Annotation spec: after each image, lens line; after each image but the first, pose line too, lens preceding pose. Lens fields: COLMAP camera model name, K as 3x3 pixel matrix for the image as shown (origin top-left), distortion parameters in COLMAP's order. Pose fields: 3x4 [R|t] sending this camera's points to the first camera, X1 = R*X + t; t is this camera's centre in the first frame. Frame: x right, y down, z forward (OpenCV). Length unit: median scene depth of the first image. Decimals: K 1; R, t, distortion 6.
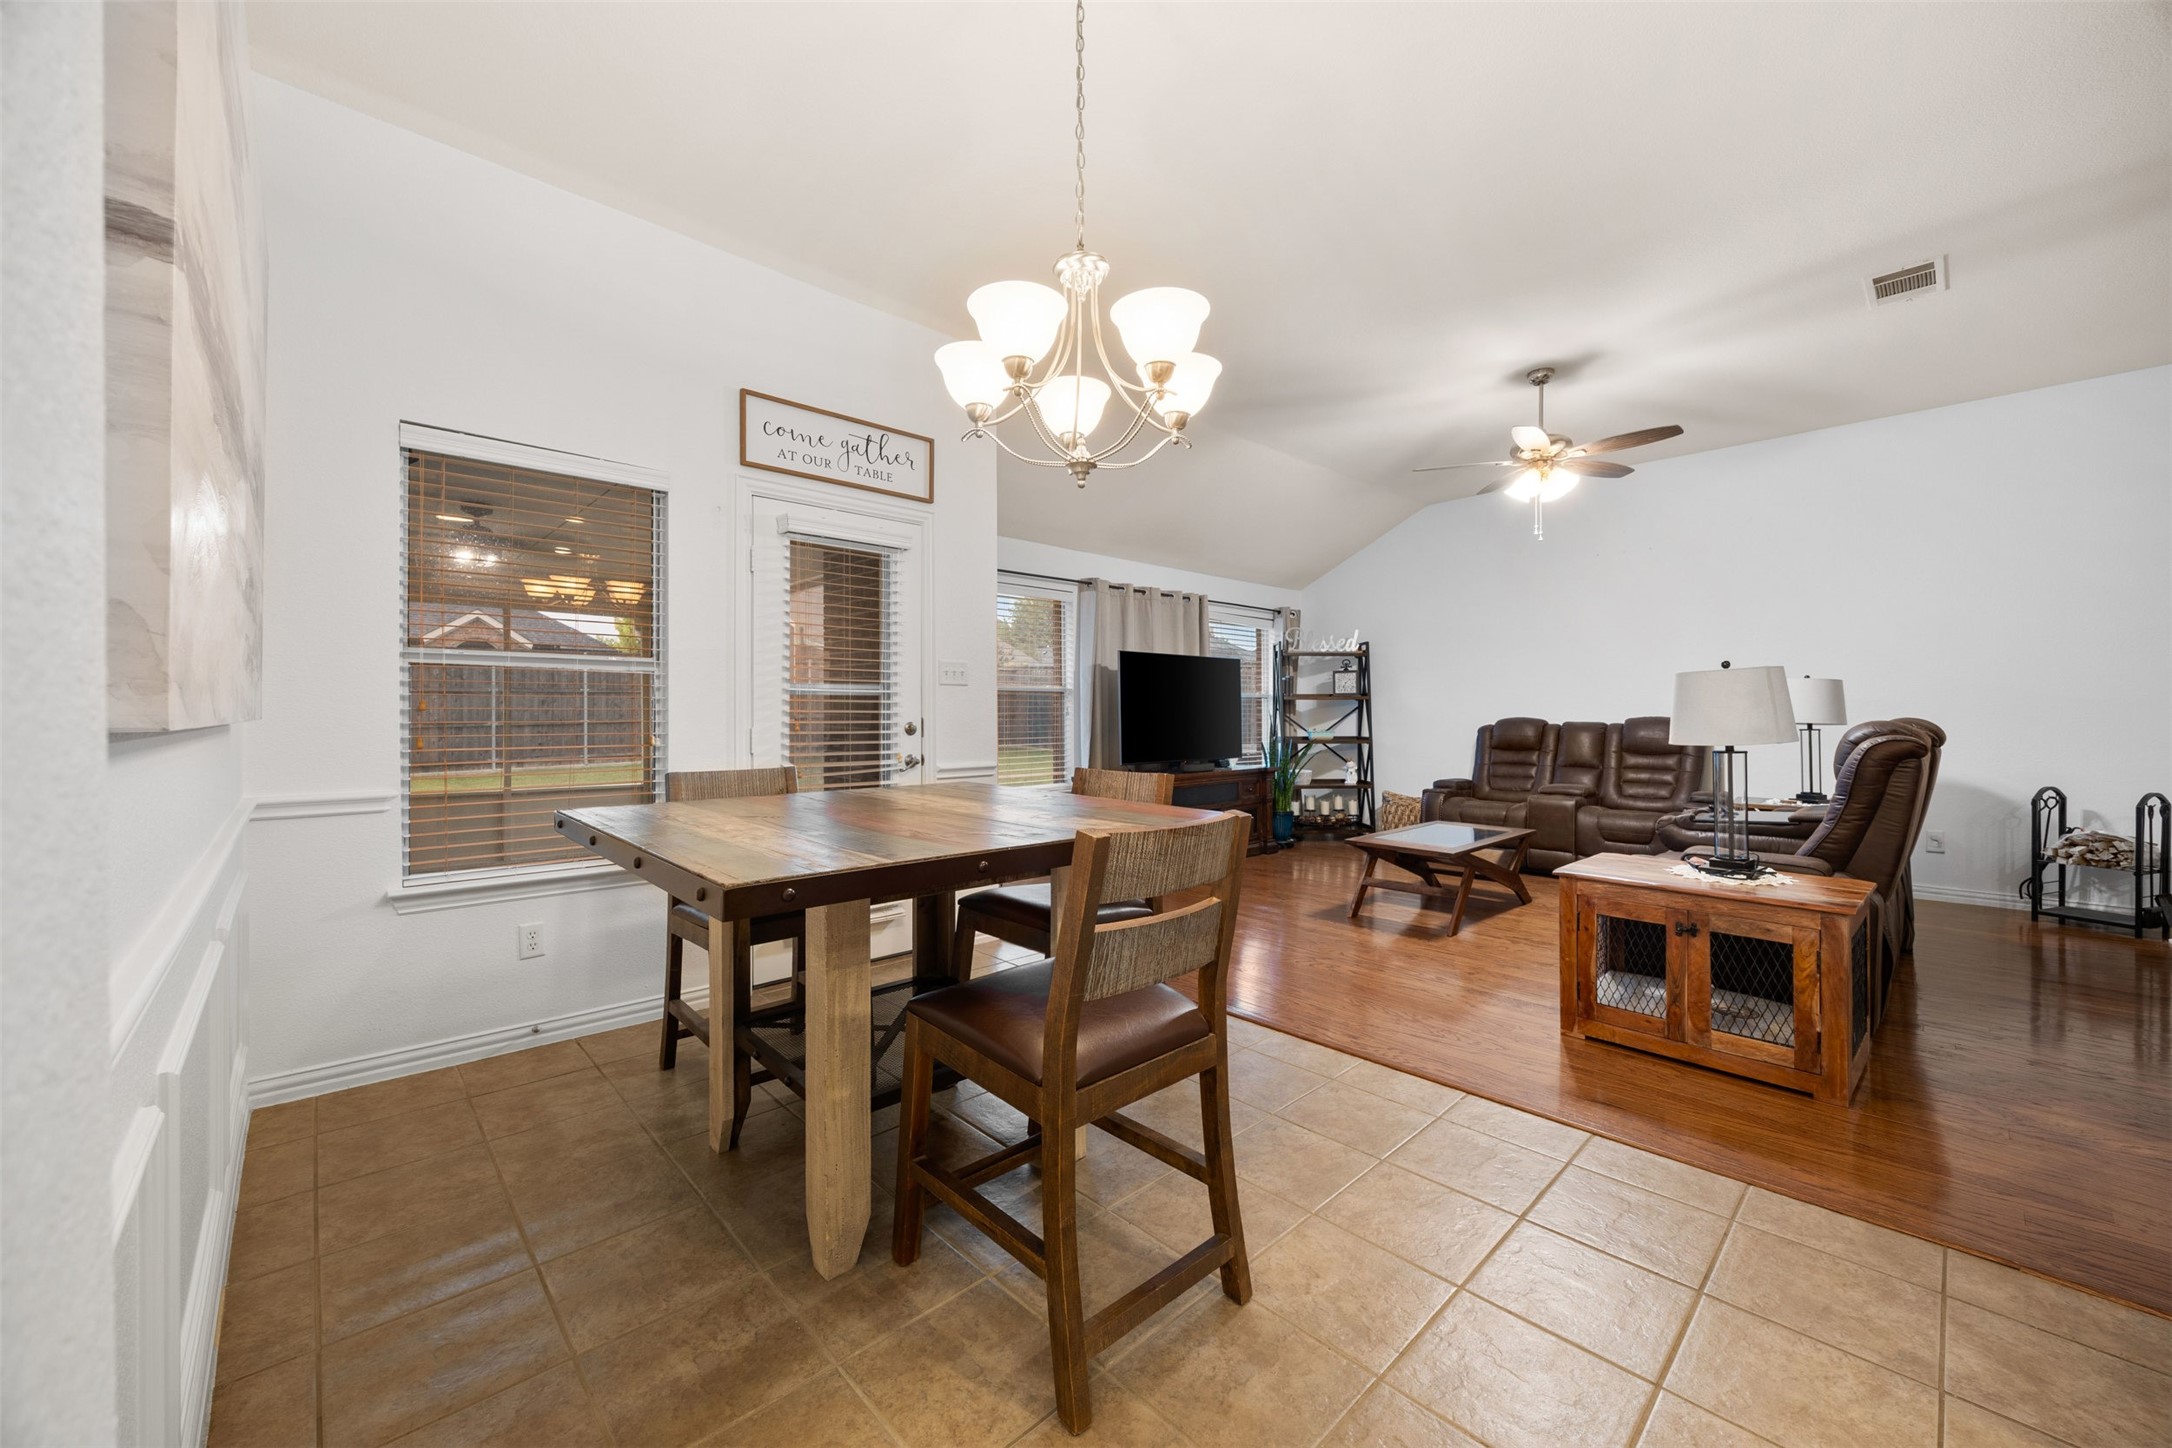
lens RADIAL K [[821.5, 0, 1081.0], [0, 821.5, 716.9], [0, 0, 1]] dist [-0.002579, -0.000090]
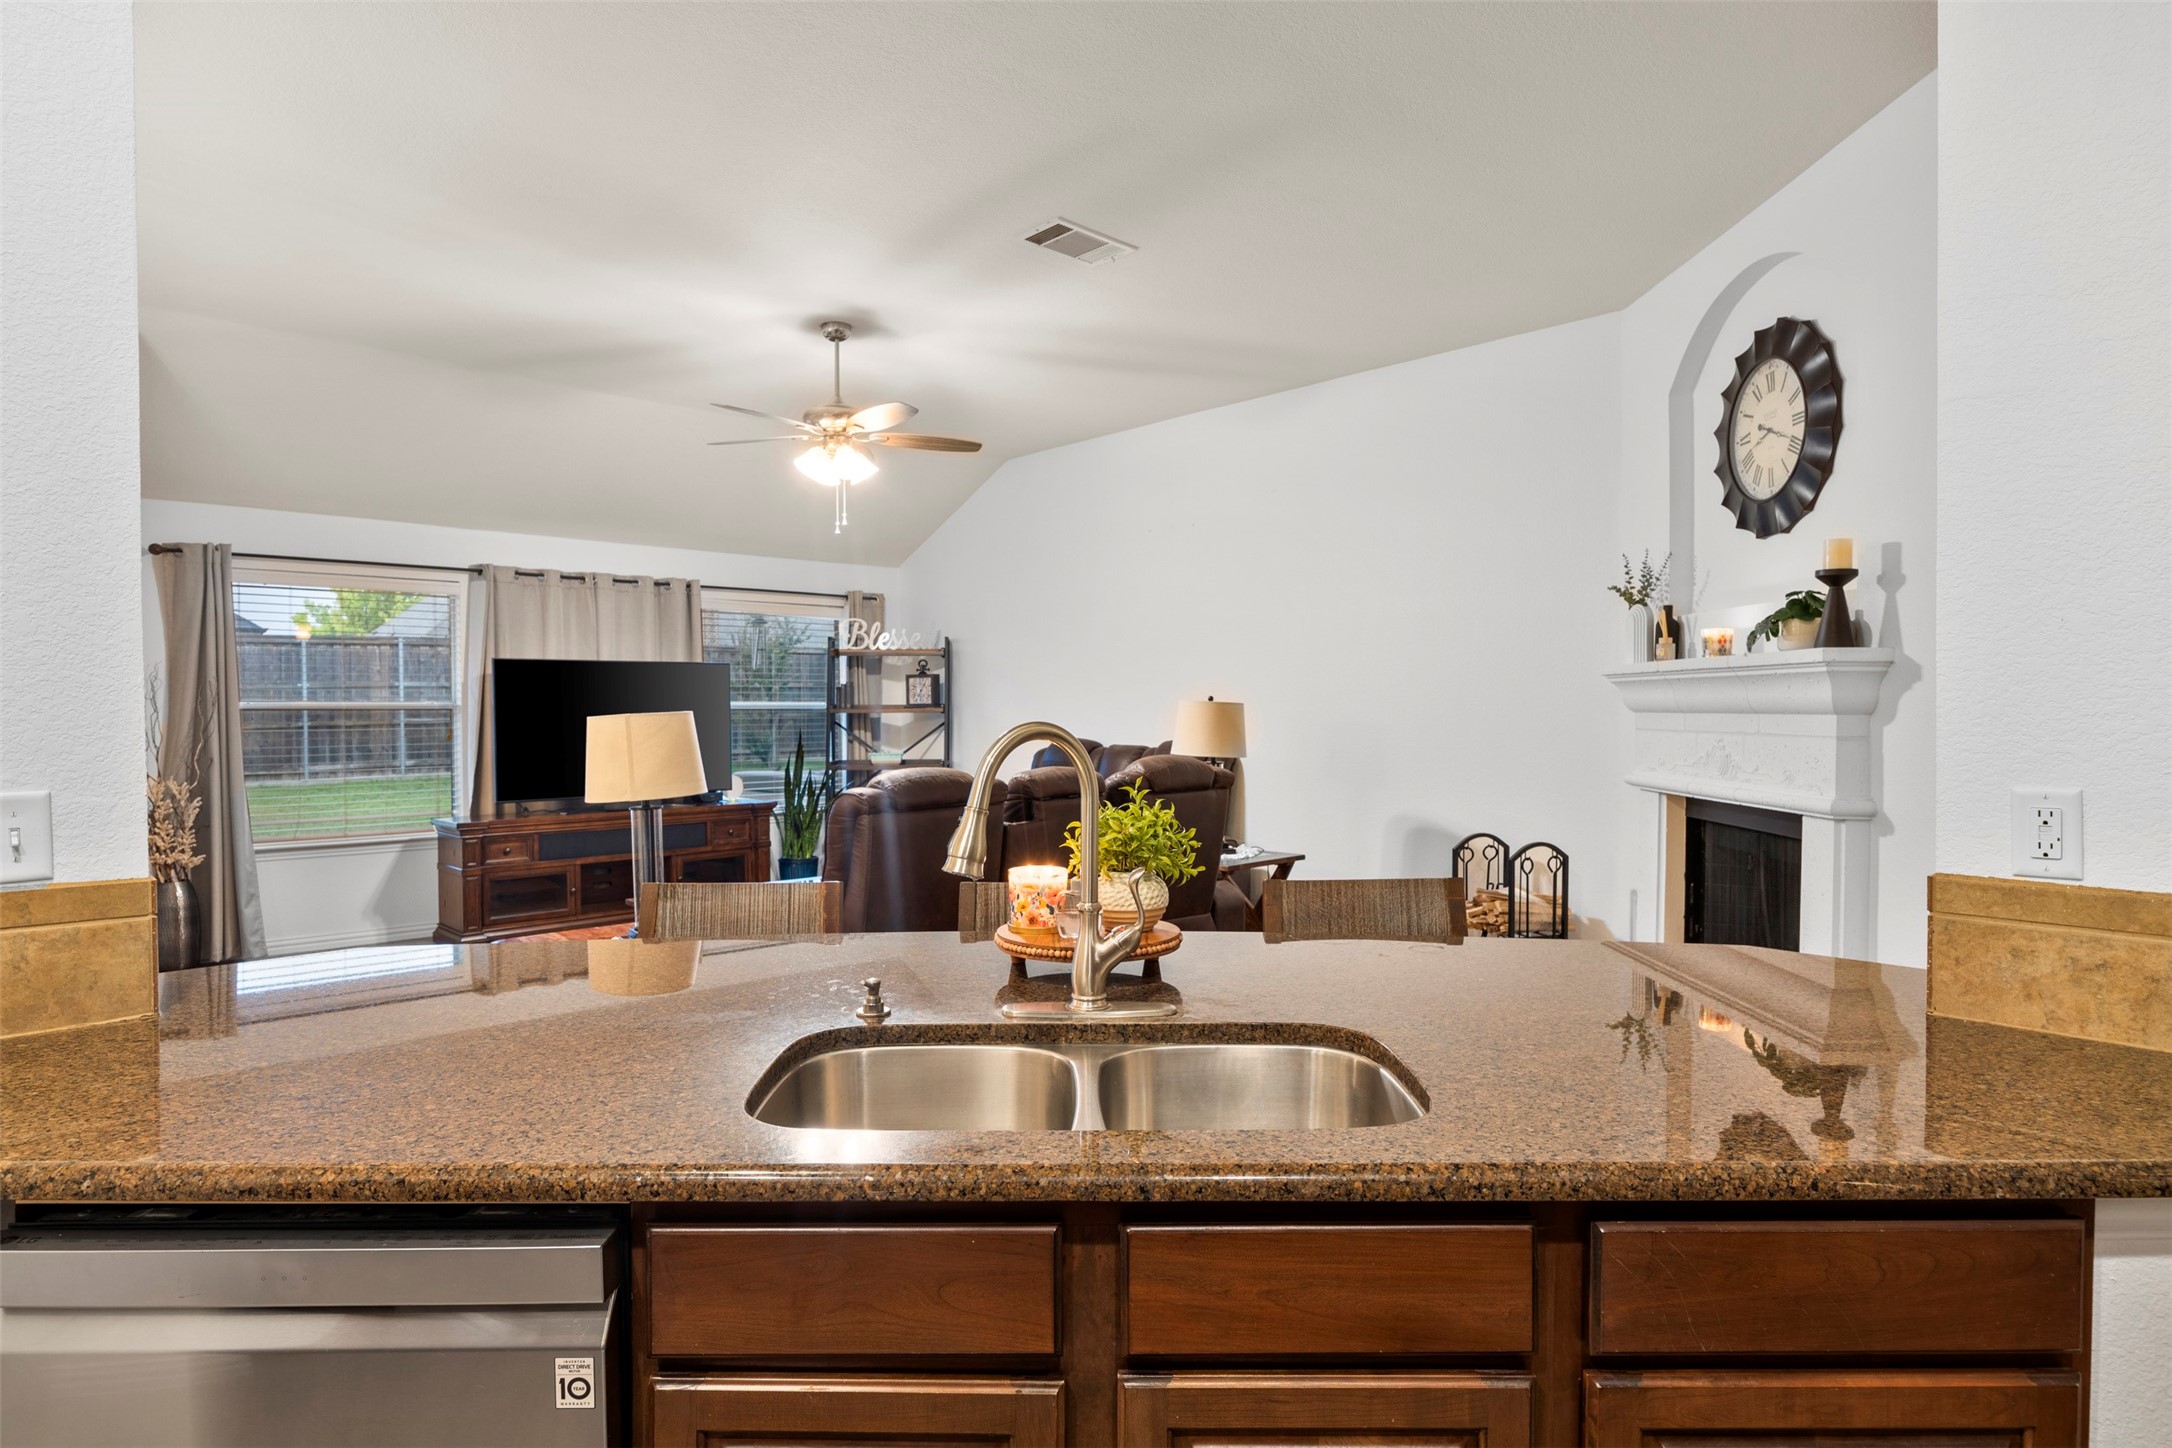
lens RADIAL K [[1178.4, 0, 1086.0], [0, 1178.4, 724.0], [0, 0, 1]] dist [0.001733, 0.000103]
pose [[0.999991, -0.001960, 0.003820, 0.599541], [0.001901, 0.999881, 0.015302, -0.029094], [-0.003849, -0.015295, 0.999876, -0.164677]]
